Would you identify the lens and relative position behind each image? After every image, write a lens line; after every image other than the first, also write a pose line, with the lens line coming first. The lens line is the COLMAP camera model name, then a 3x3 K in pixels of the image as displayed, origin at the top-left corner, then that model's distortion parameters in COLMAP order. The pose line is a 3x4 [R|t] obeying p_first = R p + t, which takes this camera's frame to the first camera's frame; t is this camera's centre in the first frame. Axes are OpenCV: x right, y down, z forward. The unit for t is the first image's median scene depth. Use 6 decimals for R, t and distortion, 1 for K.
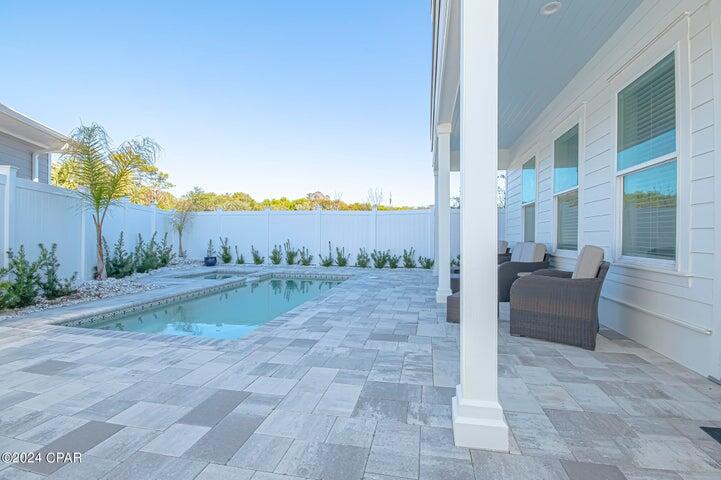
lens RADIAL K [[315.8, 0, 367.6], [0, 315.8, 241.1], [0, 0, 1]] dist [0.001065, -0.006890]
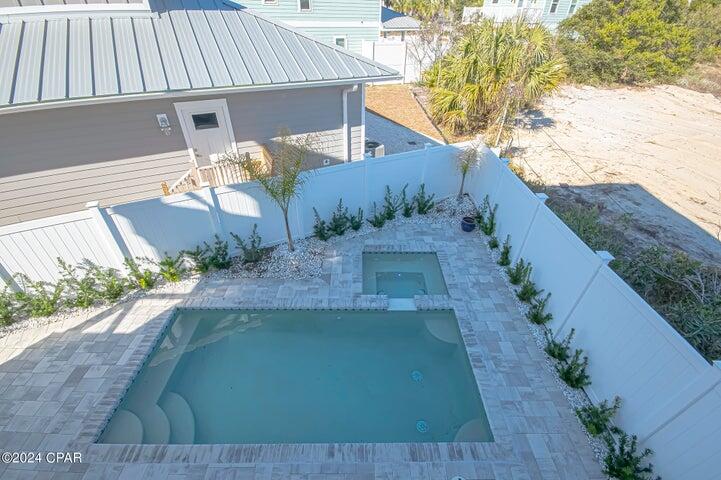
lens RADIAL K [[315.8, 0, 363.9], [0, 315.8, 244.7], [0, 0, 1]] dist [0.001065, -0.006890]
pose [[0.199352, 0.580498, -0.789481, 0.120033], [-0.031498, 0.809032, 0.586920, -0.372801], [0.979422, -0.092137, 0.179567, 0.607996]]
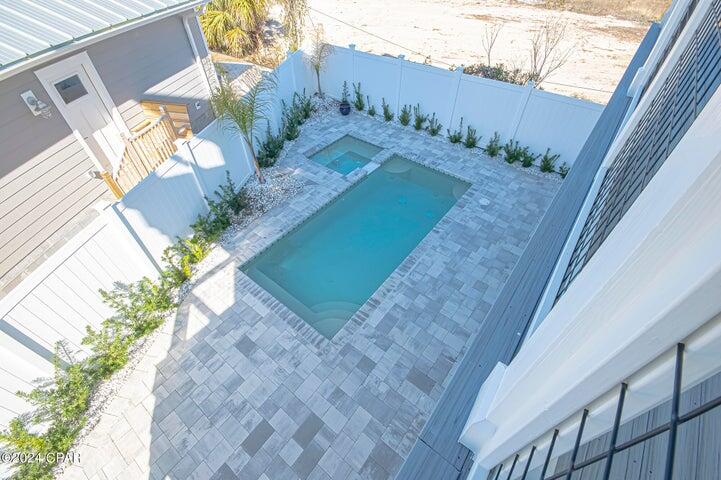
lens RADIAL K [[315.8, 0, 367.7], [0, 315.8, 241.9], [0, 0, 1]] dist [0.001065, -0.006890]
pose [[0.893392, 0.319075, -0.316292, 0.032290], [-0.005088, 0.711144, 0.703028, -0.364364], [0.449248, -0.626471, 0.636954, 0.110459]]
